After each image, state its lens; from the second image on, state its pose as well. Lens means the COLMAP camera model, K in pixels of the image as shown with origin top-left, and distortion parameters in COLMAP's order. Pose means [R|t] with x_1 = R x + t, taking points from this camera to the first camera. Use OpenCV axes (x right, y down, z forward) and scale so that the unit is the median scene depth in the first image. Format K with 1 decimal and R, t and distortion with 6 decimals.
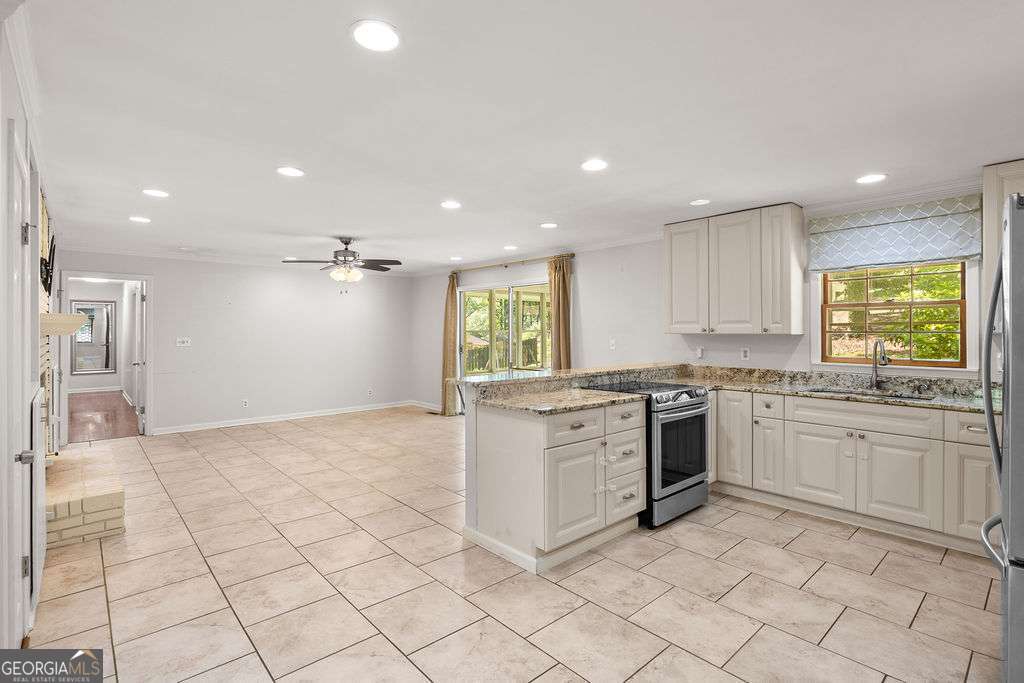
lens RADIAL K [[494.2, 0, 515.0], [0, 494.2, 335.8], [0, 0, 1]] dist [0.006584, -0.002847]
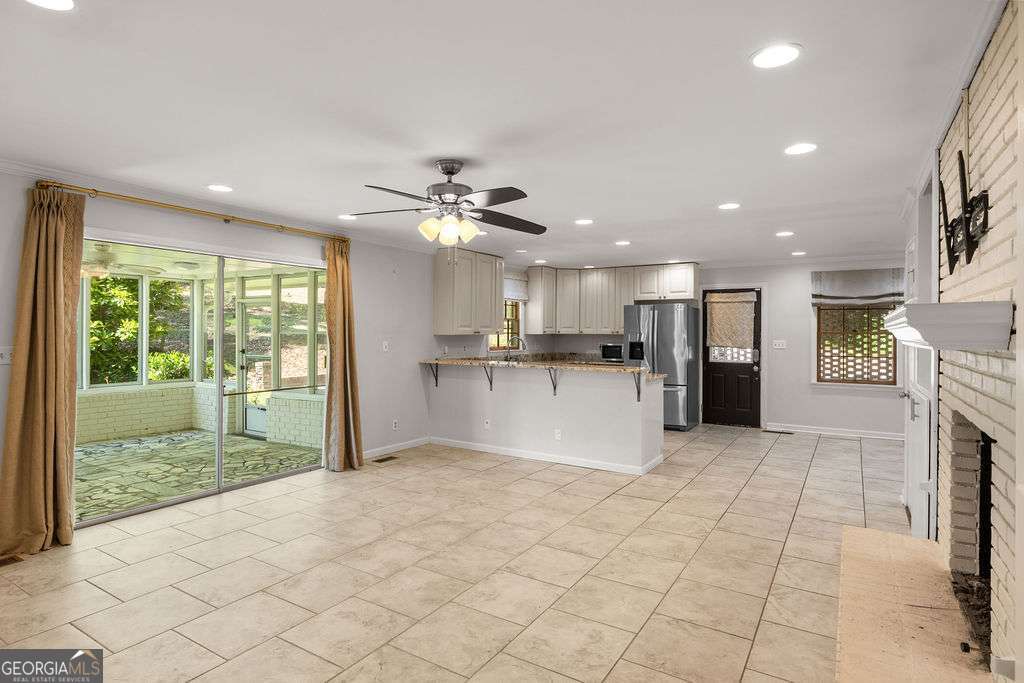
lens RADIAL K [[549.6, 0, 498.7], [0, 549.6, 333.0], [0, 0, 1]] dist [-0.003760, 0.000755]
pose [[-0.268400, -0.003099, 0.963303, -1.109106], [0.001126, 0.999993, 0.003530, -0.015879], [-0.963307, 0.002033, -0.268395, 1.316176]]
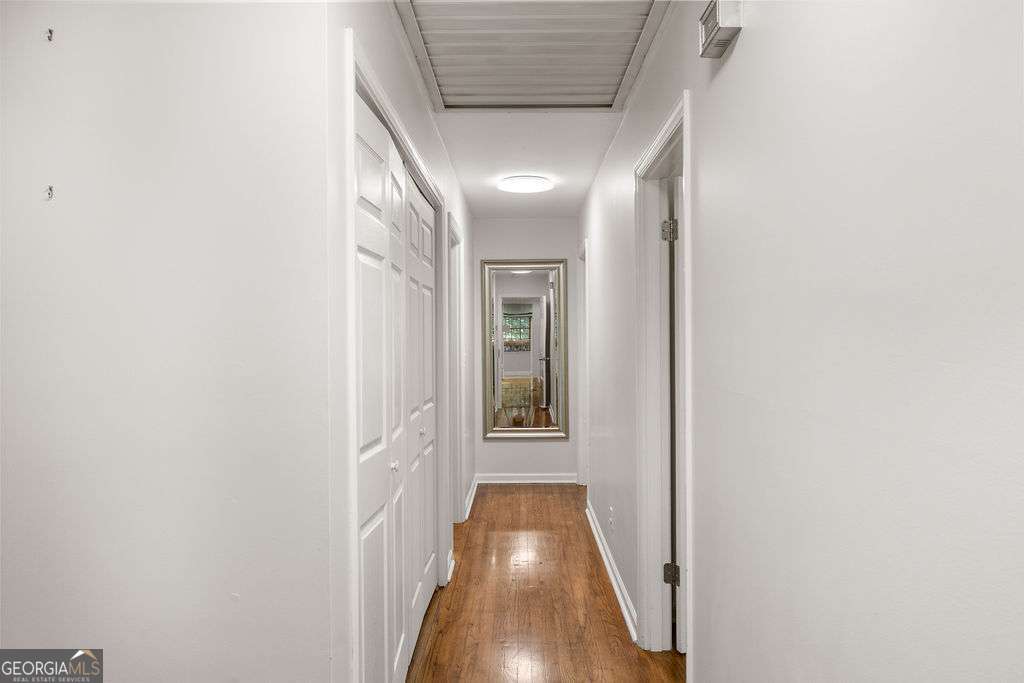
lens RADIAL K [[645.8, 0, 512.2], [0, 645.8, 340.9], [0, 0, 1]] dist [0.000072, 0.000001]
pose [[0.738813, -0.001415, -0.673909, -0.625176], [0.003058, 0.999995, 0.001253, -0.007109], [0.673904, -0.002987, 0.738813, 0.752169]]
